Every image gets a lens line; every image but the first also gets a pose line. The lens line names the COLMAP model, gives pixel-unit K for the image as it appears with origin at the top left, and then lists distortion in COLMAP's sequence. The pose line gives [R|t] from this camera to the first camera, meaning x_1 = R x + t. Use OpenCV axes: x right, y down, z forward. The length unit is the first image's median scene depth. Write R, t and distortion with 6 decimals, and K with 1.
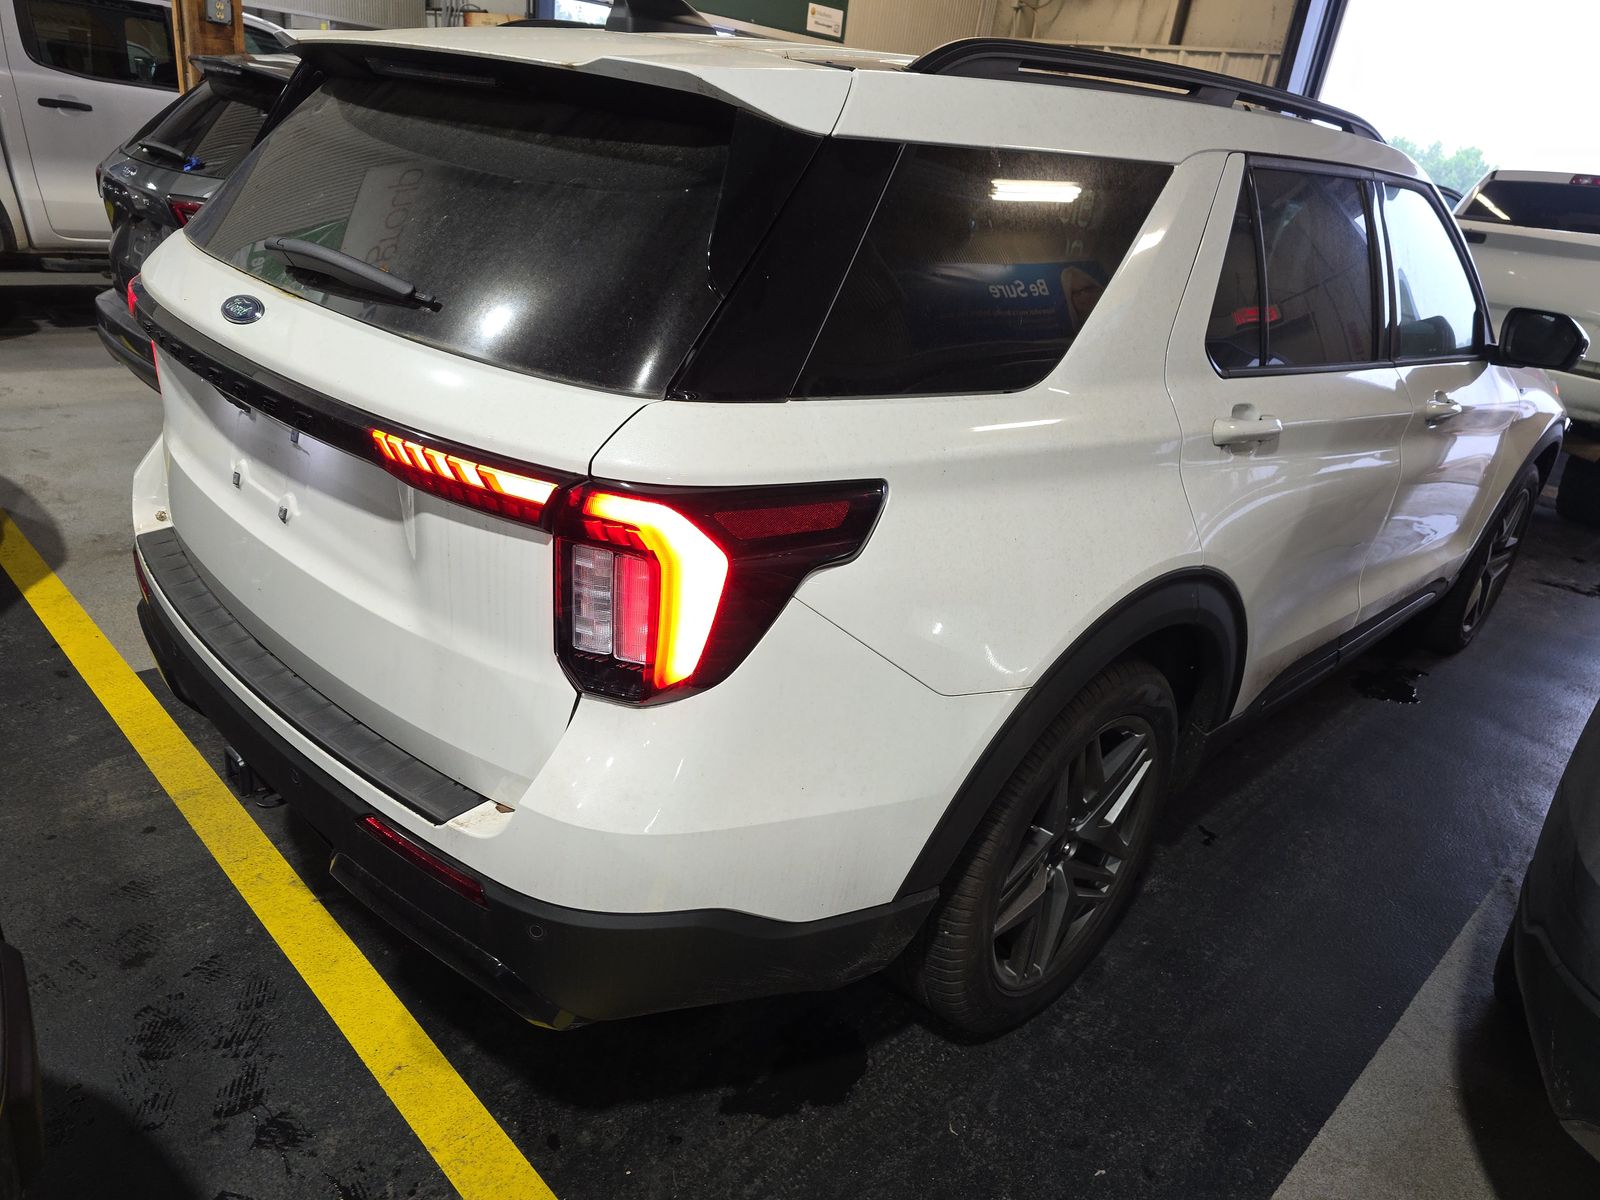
lens RADIAL K [[1055.5, 0, 788.2], [0, 1055.5, 591.6], [0, 0, 1]] dist [0.037097, -0.027571]
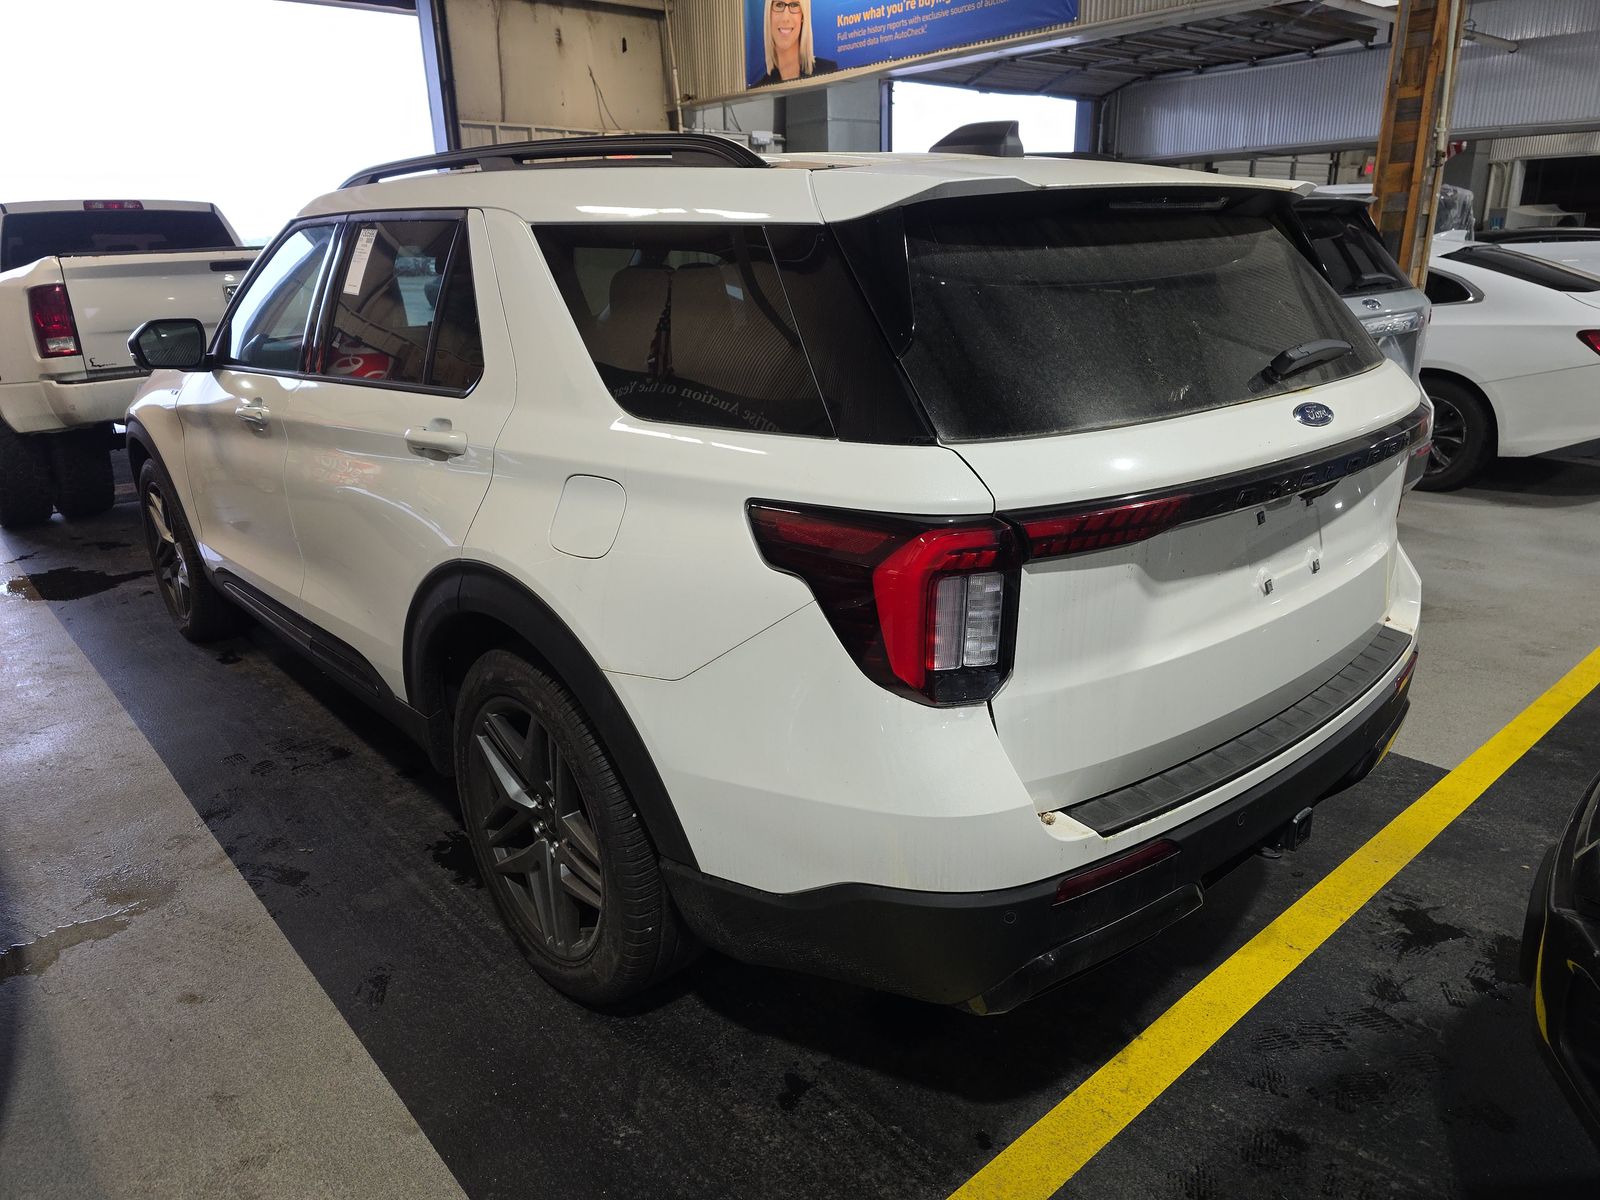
lens RADIAL K [[1047.0, 0, 800.0], [0, 1047.0, 600.0], [0, 0, 1]] dist [0.047340, -0.030511]
pose [[0.072740, -0.426698, 0.901464, -1.421292], [0.422086, 0.832096, 0.359805, -0.632491], [-0.903633, 0.354323, 0.240630, 1.105291]]
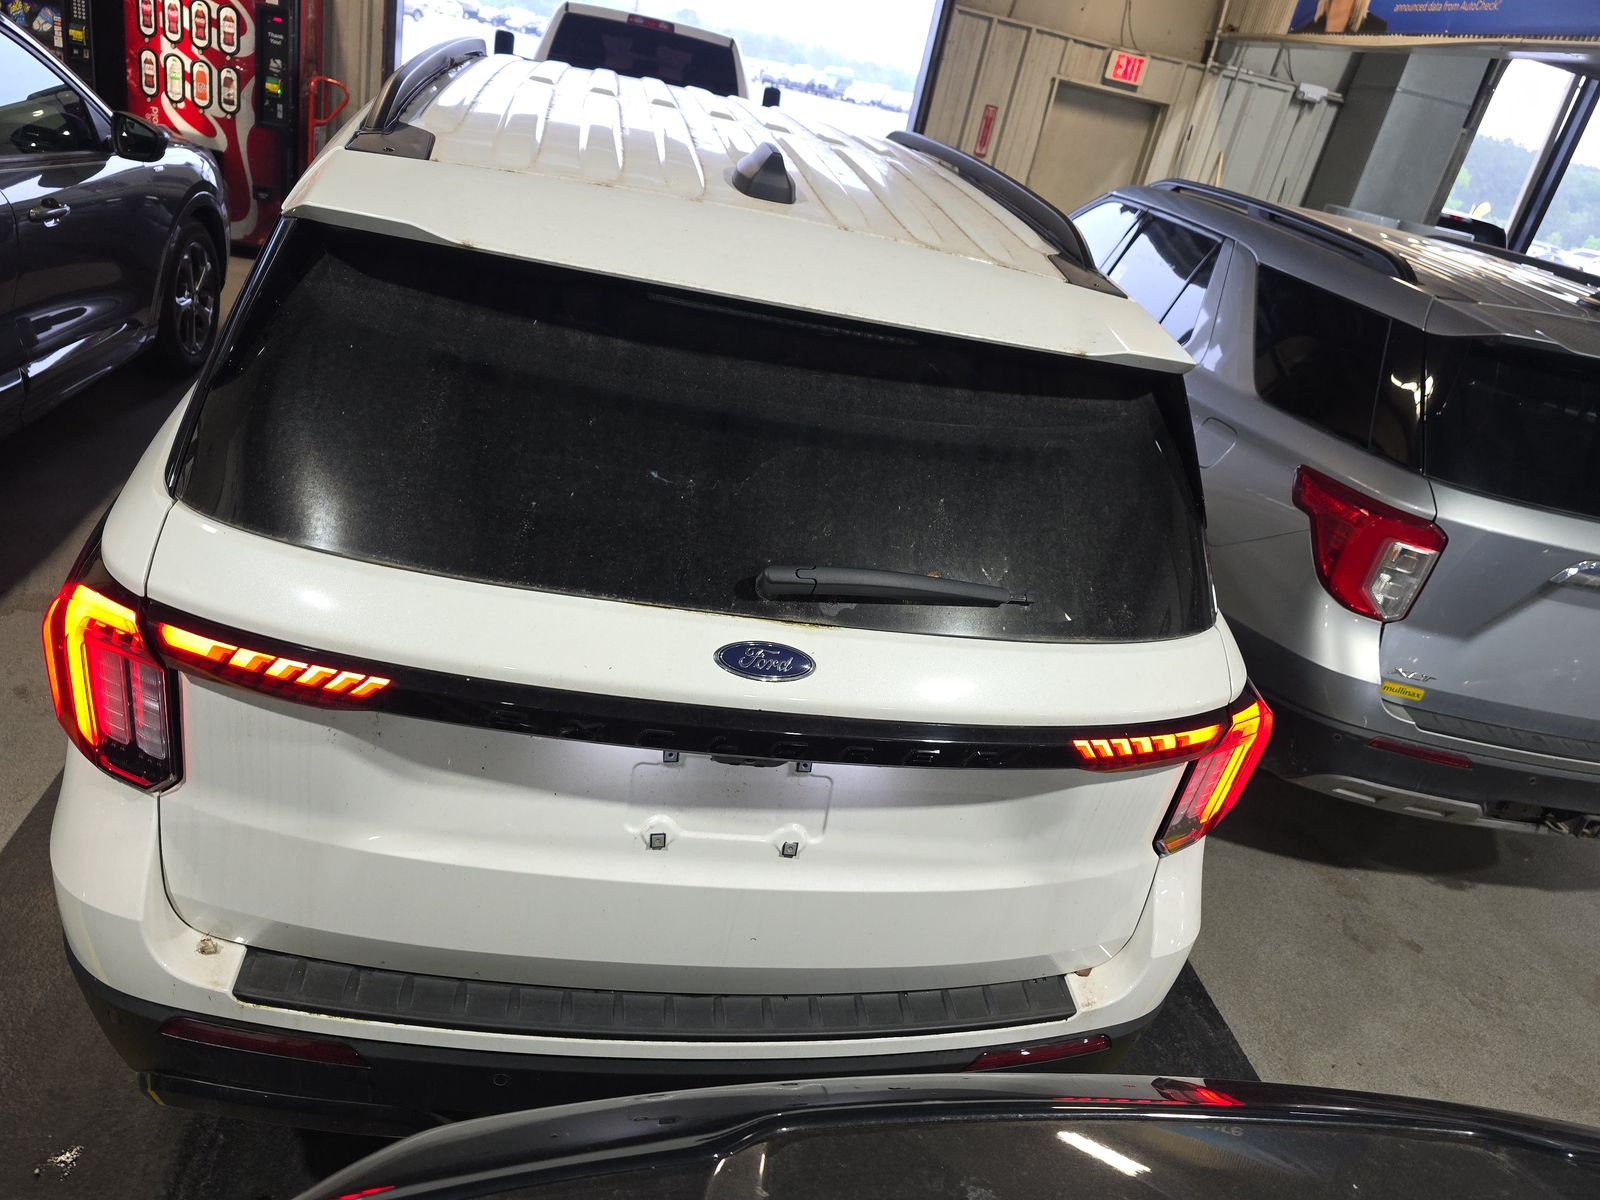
lens RADIAL K [[1055.5, 0, 788.2], [0, 1055.5, 591.6], [0, 0, 1]] dist [0.037097, -0.027571]
pose [[0.607496, -0.342392, 0.716740, -0.909862], [0.181551, 0.938295, 0.294350, -0.470731], [-0.773296, -0.048691, 0.632172, 0.400432]]
